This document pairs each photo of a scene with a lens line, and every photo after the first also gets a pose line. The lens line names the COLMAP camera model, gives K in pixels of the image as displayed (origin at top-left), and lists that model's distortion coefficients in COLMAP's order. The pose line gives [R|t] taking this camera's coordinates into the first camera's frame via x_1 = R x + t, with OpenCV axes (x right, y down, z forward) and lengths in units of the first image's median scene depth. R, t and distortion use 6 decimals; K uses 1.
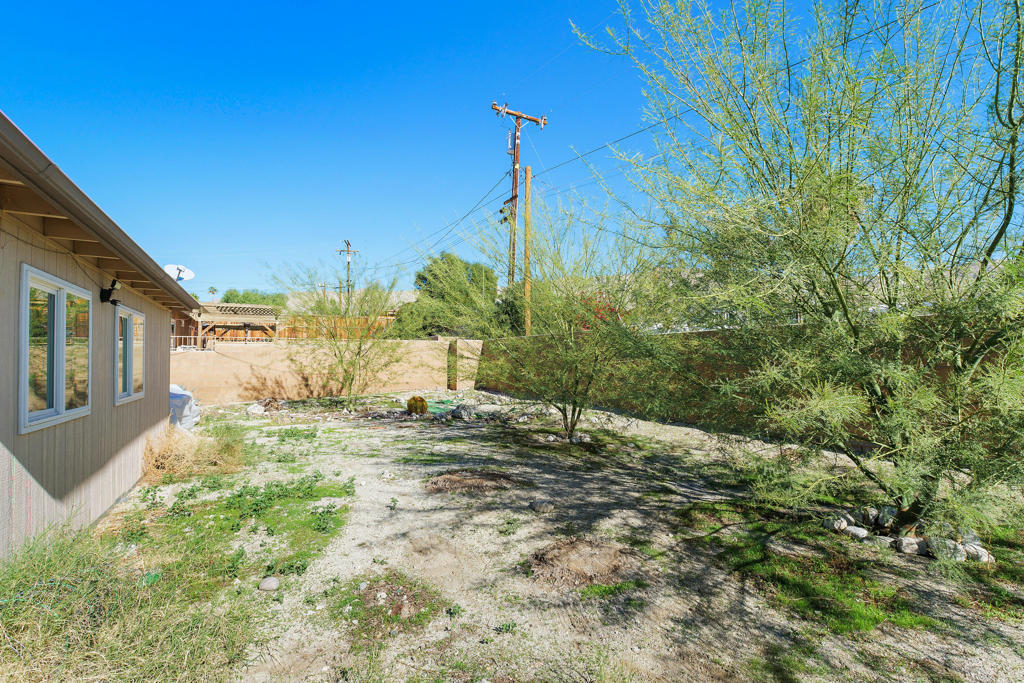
lens RADIAL K [[468.5, 0, 513.0], [0, 468.5, 335.8], [0, 0, 1]] dist [0.000873, 0.000242]
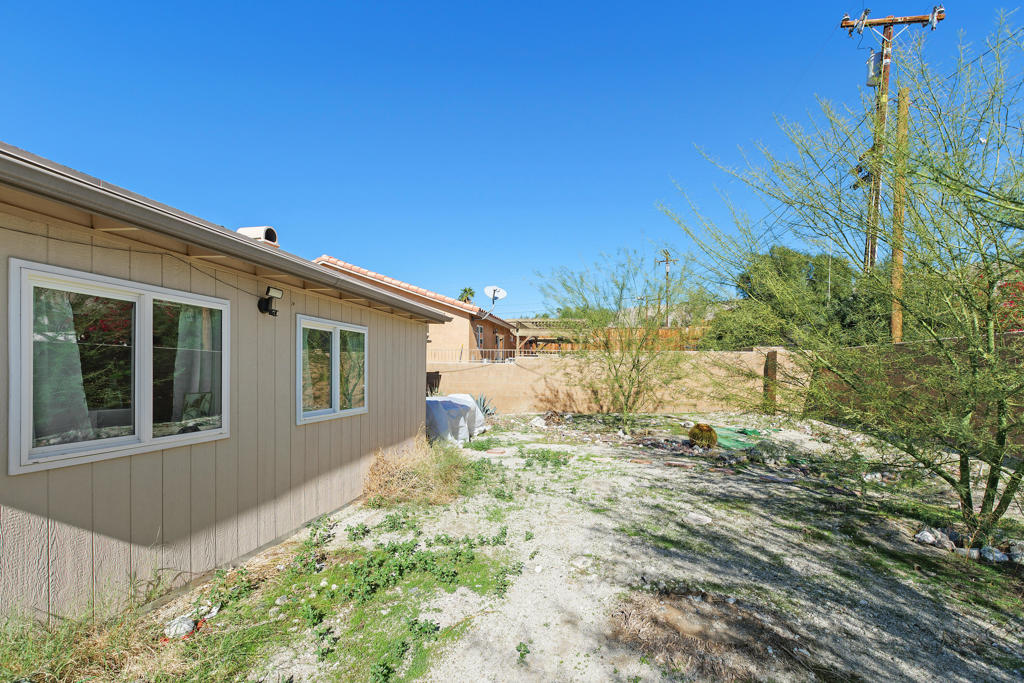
lens RADIAL K [[469.3, 0, 513.0], [0, 469.3, 371.5], [0, 0, 1]] dist [0.000778, 0.000247]
pose [[0.787652, 0.016741, -0.615892, 0.023661], [0.014898, 0.998821, 0.046202, 0.002232], [0.615940, -0.045567, 0.786474, 0.207737]]
